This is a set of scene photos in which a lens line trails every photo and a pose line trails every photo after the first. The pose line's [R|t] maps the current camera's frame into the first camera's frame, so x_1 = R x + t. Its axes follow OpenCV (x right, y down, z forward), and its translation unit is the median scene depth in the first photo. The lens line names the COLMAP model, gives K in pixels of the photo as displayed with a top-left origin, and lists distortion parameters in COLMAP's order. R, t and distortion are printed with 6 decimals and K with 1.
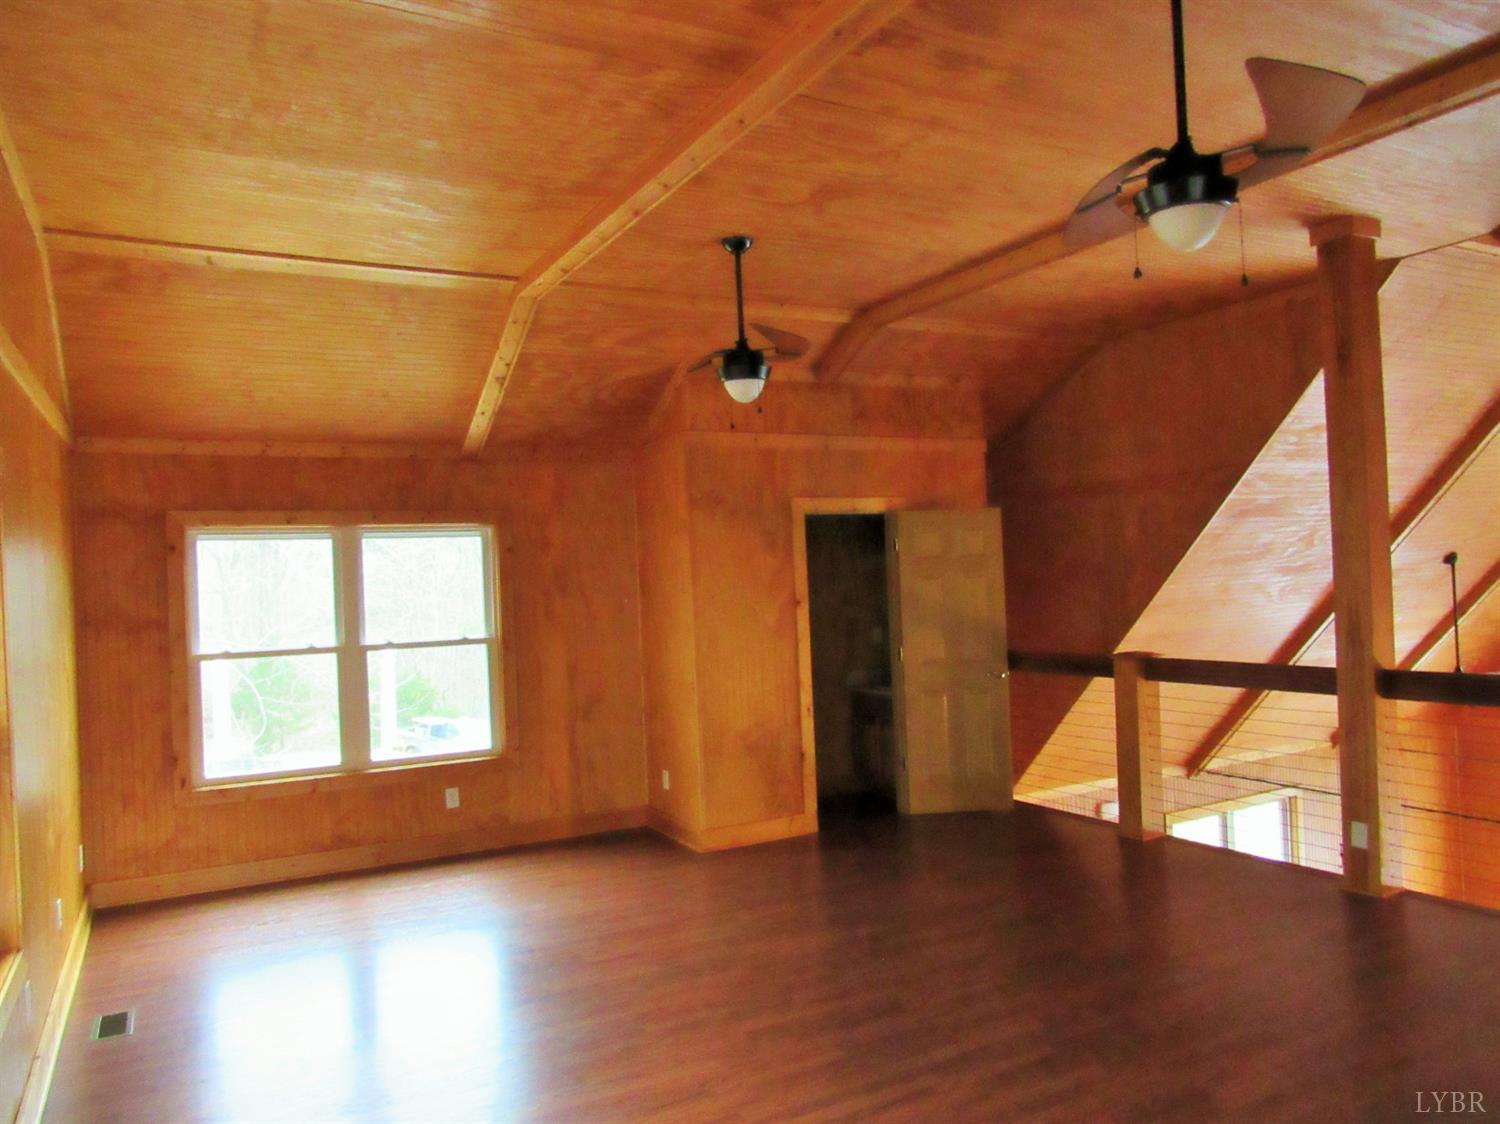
lens RADIAL K [[1073.0, 0, 750.0], [0, 1073.0, 562.0], [0, 0, 1]] dist [-0.032177, 0.004179]
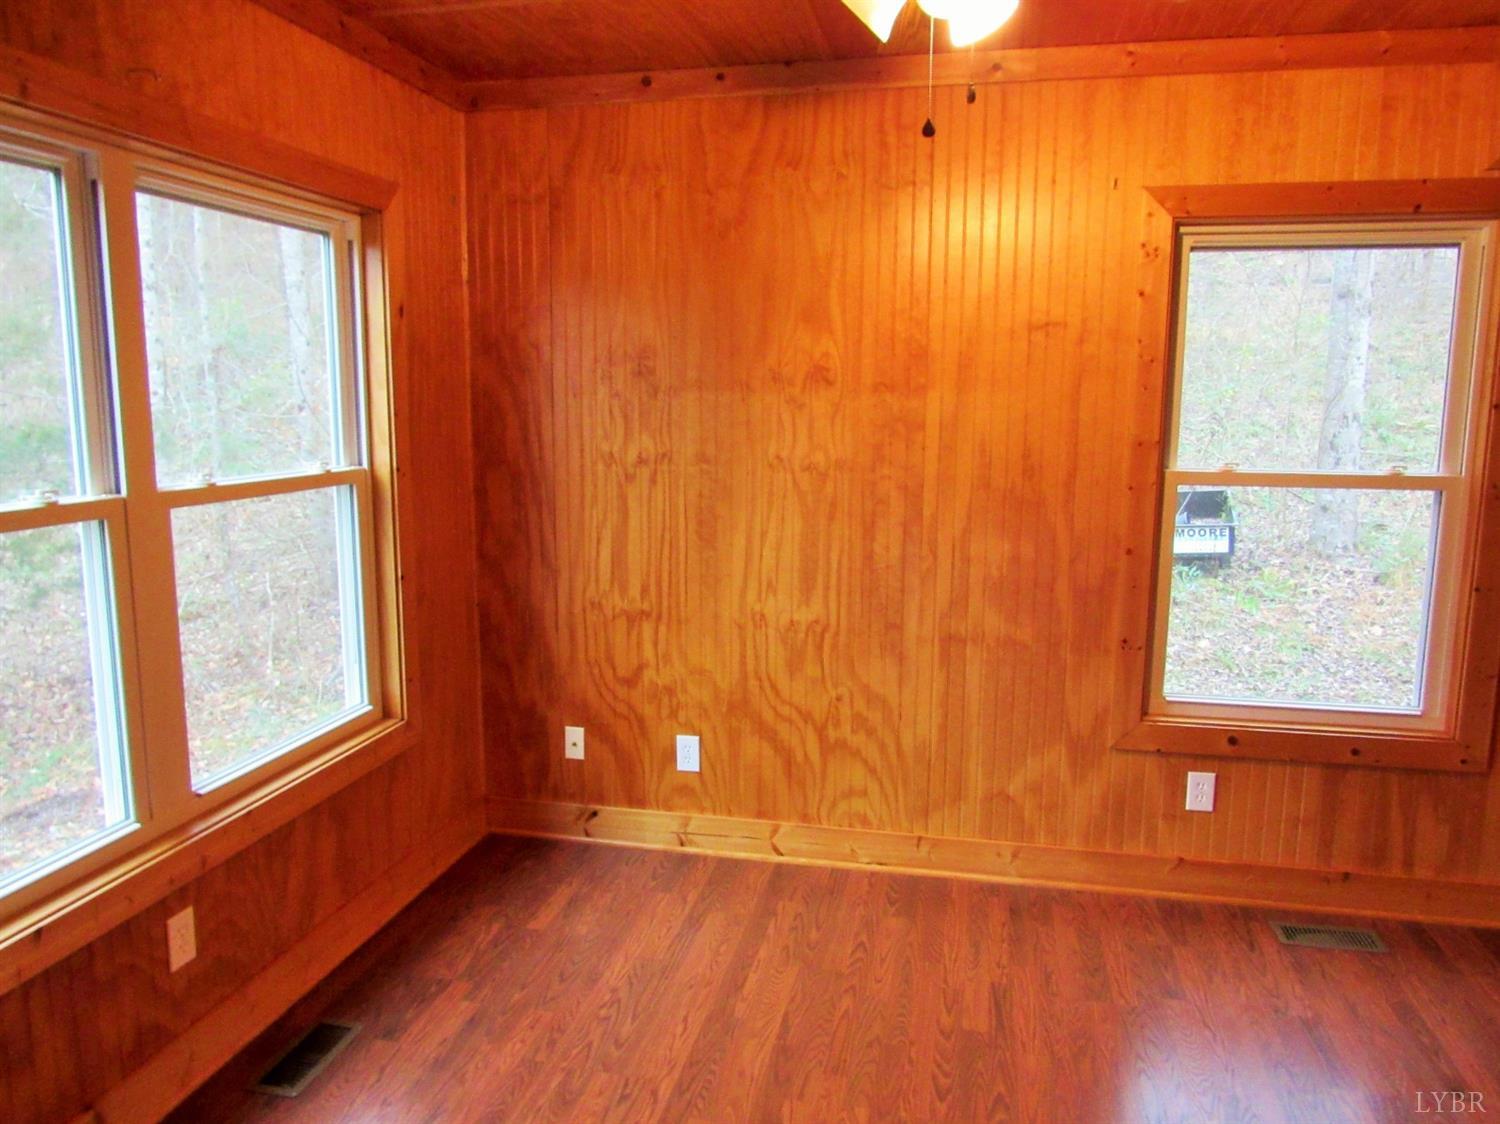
lens RADIAL K [[1073.0, 0, 750.0], [0, 1073.0, 562.0], [0, 0, 1]] dist [-0.032177, 0.004179]
pose [[0.654766, -0.070118, 0.752573, -0.505519], [-0.050226, 0.989450, 0.135886, 0.040994], [-0.754161, -0.126773, 0.644336, 0.615410]]
